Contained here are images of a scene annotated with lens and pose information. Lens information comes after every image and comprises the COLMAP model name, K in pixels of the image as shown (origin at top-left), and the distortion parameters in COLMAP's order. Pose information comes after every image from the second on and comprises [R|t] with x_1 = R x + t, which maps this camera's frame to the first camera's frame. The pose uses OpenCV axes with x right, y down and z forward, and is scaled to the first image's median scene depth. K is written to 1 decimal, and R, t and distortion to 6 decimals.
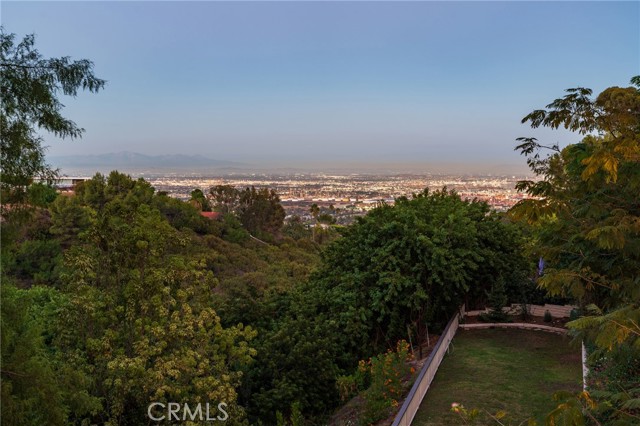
lens RADIAL K [[642.5, 0, 320.0], [0, 642.5, 211.7], [0, 0, 1]] dist [0.006597, 0.000000]
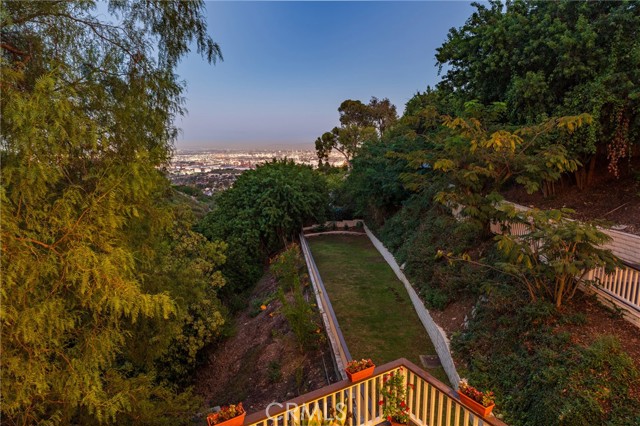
lens RADIAL K [[403.1, 0, 320.0], [0, 403.1, 214.2], [0, 0, 1]] dist [0.001116, 0.000024]
pose [[0.917908, -0.066994, 0.391096, -0.179396], [0.027640, 0.994045, 0.105407, 0.003197], [-0.395829, -0.085944, 0.914294, -0.029847]]
